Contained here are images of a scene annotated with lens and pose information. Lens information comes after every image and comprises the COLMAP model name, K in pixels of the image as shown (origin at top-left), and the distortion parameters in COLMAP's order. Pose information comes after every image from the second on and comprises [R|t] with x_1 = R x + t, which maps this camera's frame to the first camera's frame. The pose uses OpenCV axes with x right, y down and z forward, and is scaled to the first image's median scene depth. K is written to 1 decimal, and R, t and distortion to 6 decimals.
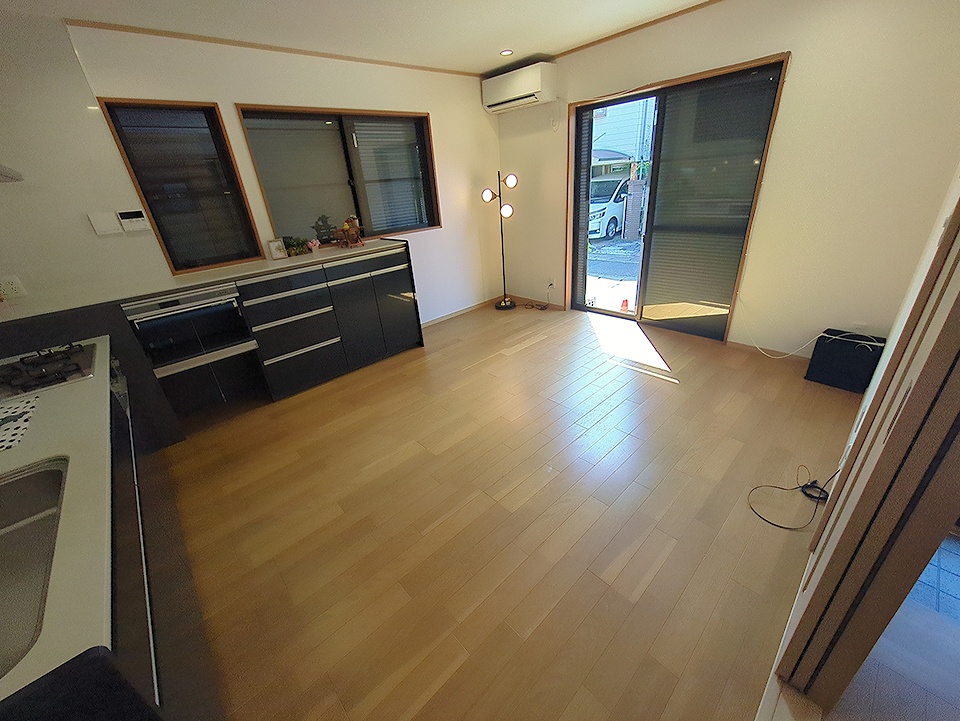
lens RADIAL K [[378.9, 0, 475.4], [0, 378.9, 357.6], [0, 0, 1]] dist [-0.002420, 0.000943]
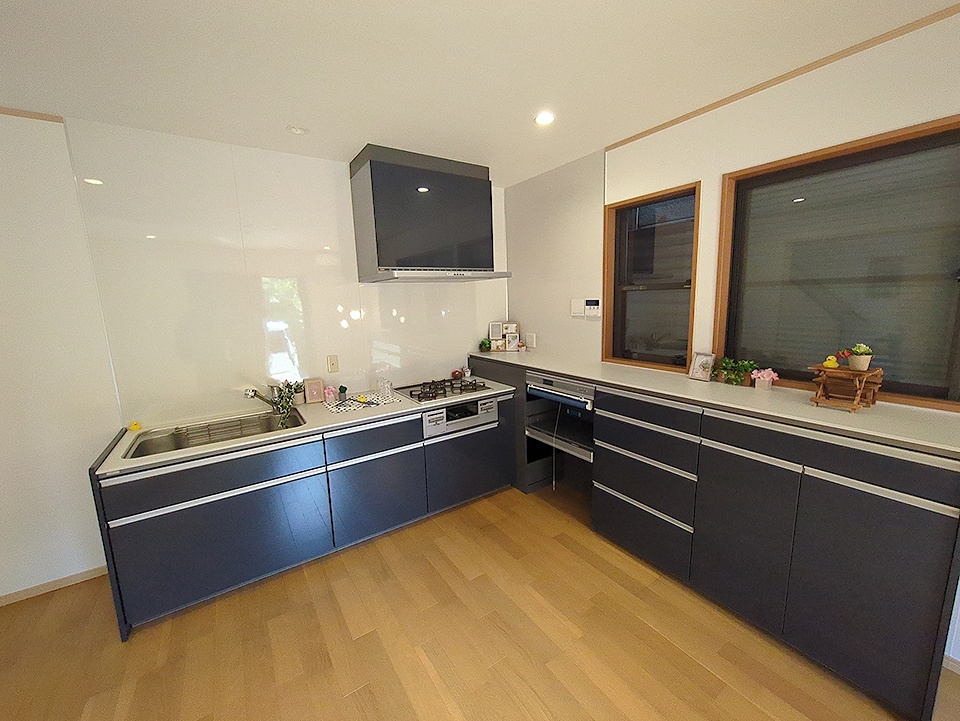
lens RADIAL K [[378.9, 0, 477.2], [0, 378.9, 357.2], [0, 0, 1]] dist [-0.002420, 0.000943]
pose [[-0.143179, 0.237046, -0.960890, 0.214903], [-0.383219, 0.881877, 0.274657, -0.376250], [0.912492, 0.407557, -0.035426, 0.729772]]
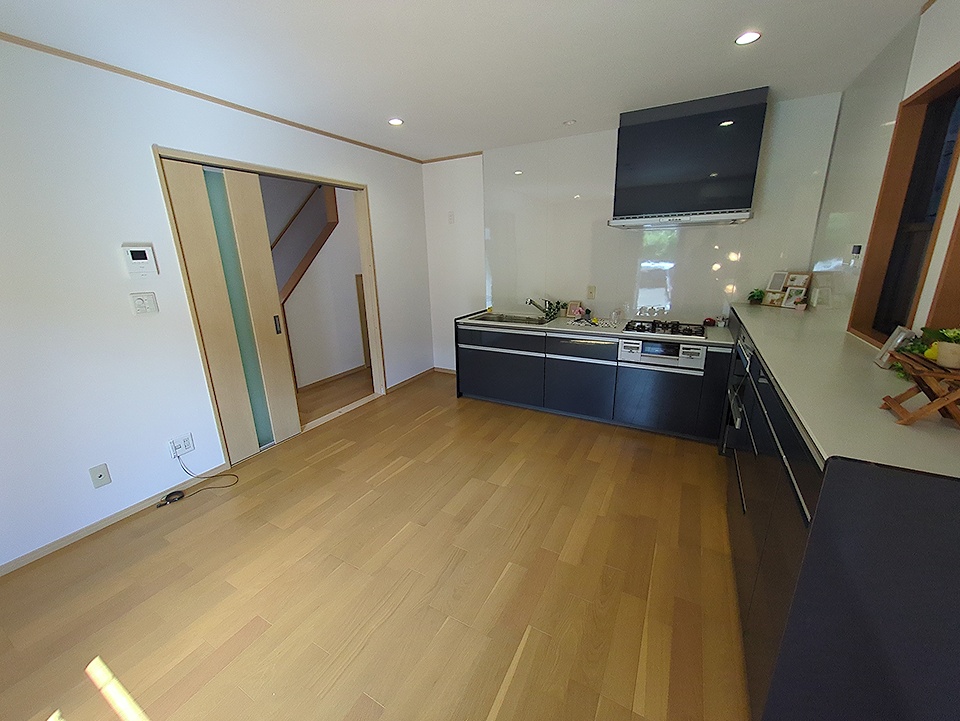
lens RADIAL K [[378.9, 0, 478.6], [0, 378.9, 355.4], [0, 0, 1]] dist [-0.002420, 0.000943]
pose [[-0.941395, 0.182624, -0.283593, 0.108789], [-0.050011, 0.755893, 0.652782, -0.634450], [0.333579, 0.628708, -0.702461, 1.317684]]
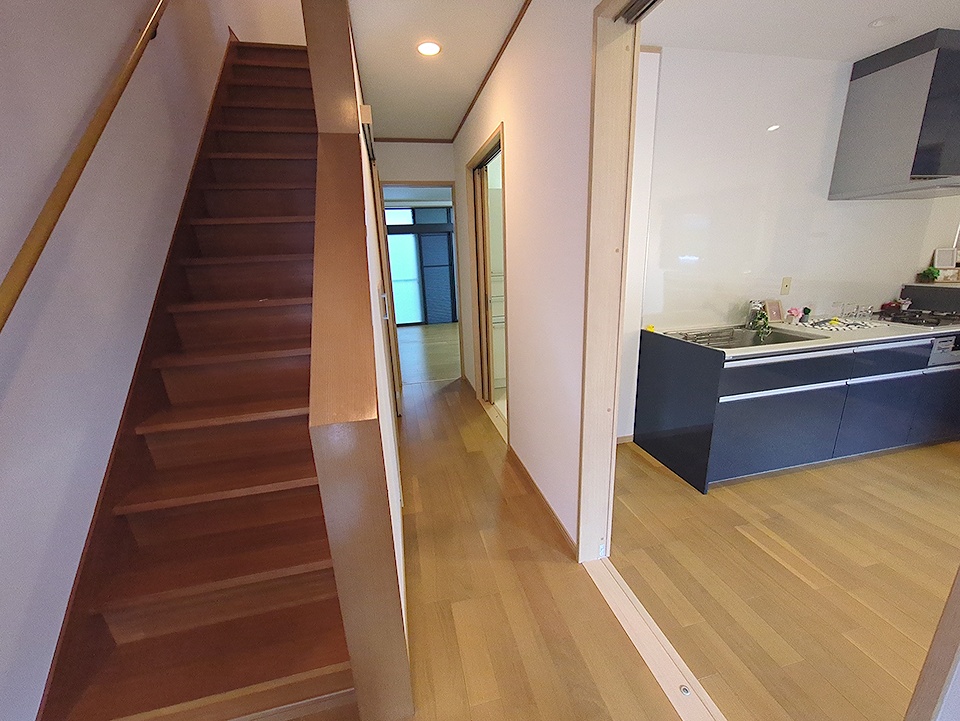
lens RADIAL K [[378.9, 0, 478.2], [0, 378.9, 358.8], [0, 0, 1]] dist [-0.002420, 0.000943]
pose [[-0.486040, 0.325090, -0.811222, 0.589334], [-0.300439, 0.809510, 0.504411, -0.036709], [0.820672, 0.488886, -0.295785, 0.060872]]
